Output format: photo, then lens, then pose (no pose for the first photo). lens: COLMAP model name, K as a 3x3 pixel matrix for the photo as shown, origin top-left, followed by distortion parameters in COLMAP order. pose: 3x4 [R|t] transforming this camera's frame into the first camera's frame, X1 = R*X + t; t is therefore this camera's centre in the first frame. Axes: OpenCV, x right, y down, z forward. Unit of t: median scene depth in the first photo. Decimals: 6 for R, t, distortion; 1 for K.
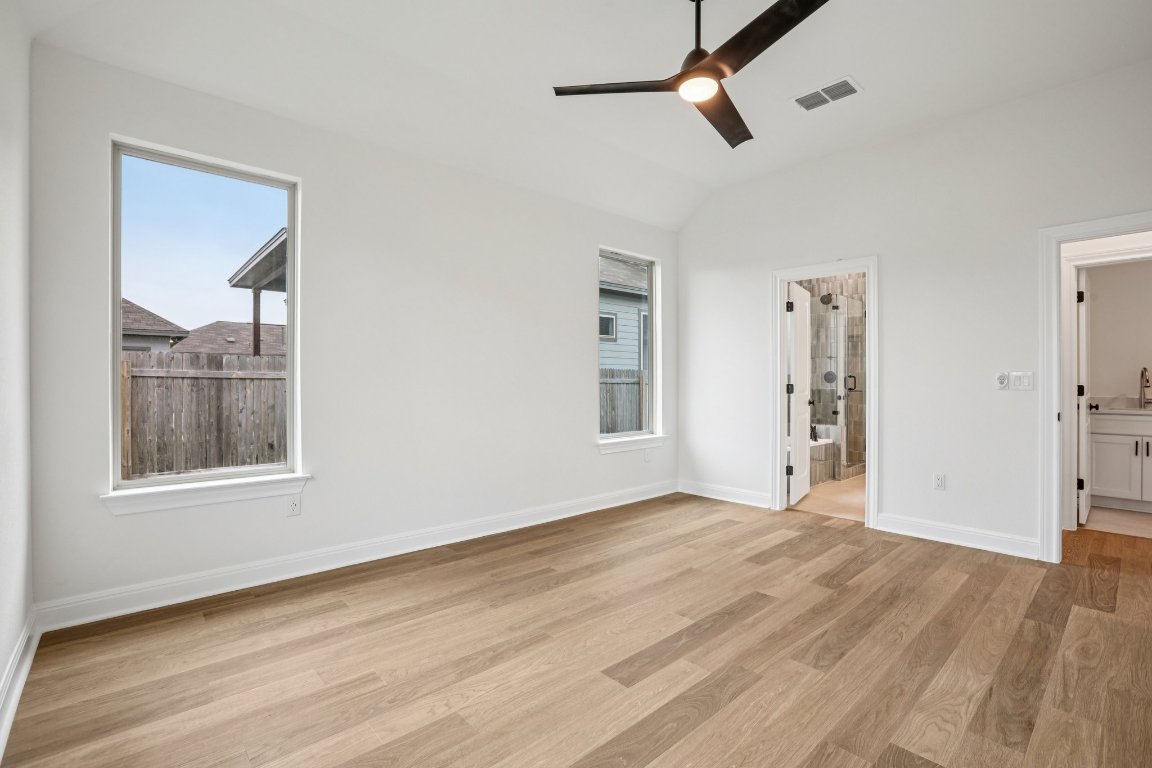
lens RADIAL K [[521.3, 0, 581.8], [0, 521.3, 372.4], [0, 0, 1]] dist [-0.033570, 0.011092]
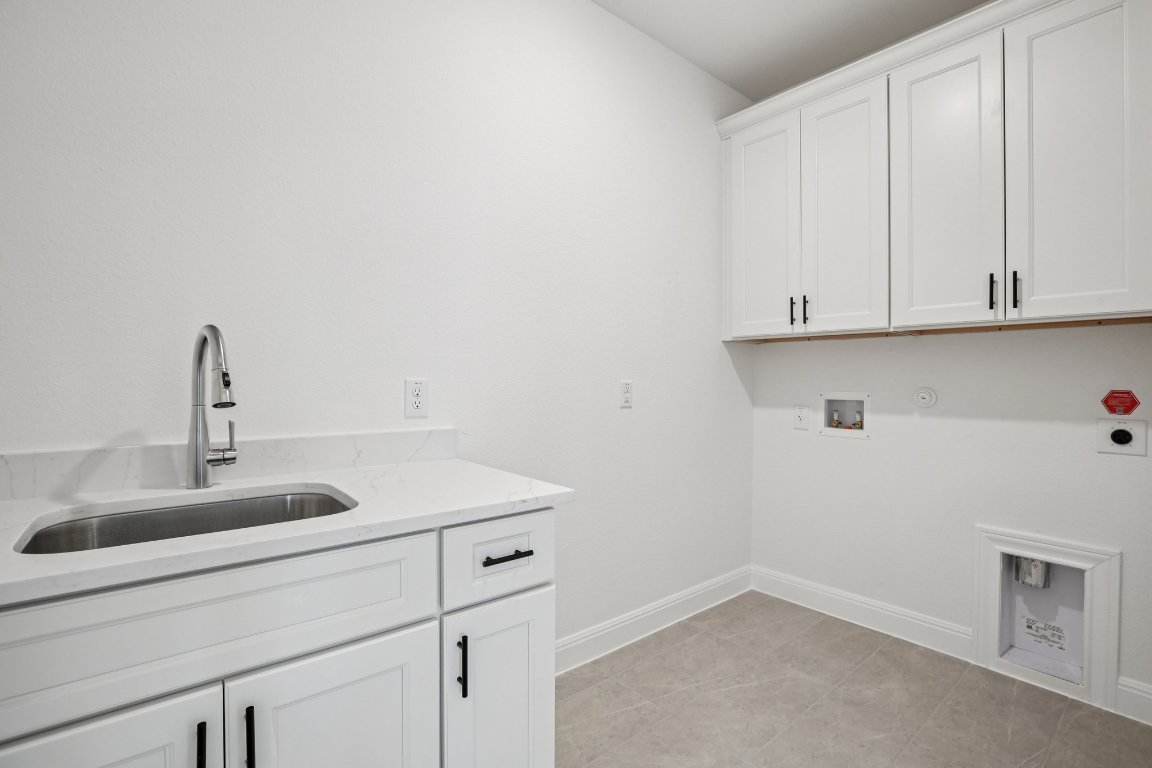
lens RADIAL K [[521.3, 0, 578.3], [0, 521.3, 376.1], [0, 0, 1]] dist [-0.033570, 0.011092]
pose [[0.030532, -0.006557, 0.999512, 0.855746], [-0.020130, 0.999772, 0.007174, 0.010958], [-0.999331, -0.020339, 0.030393, 0.806732]]
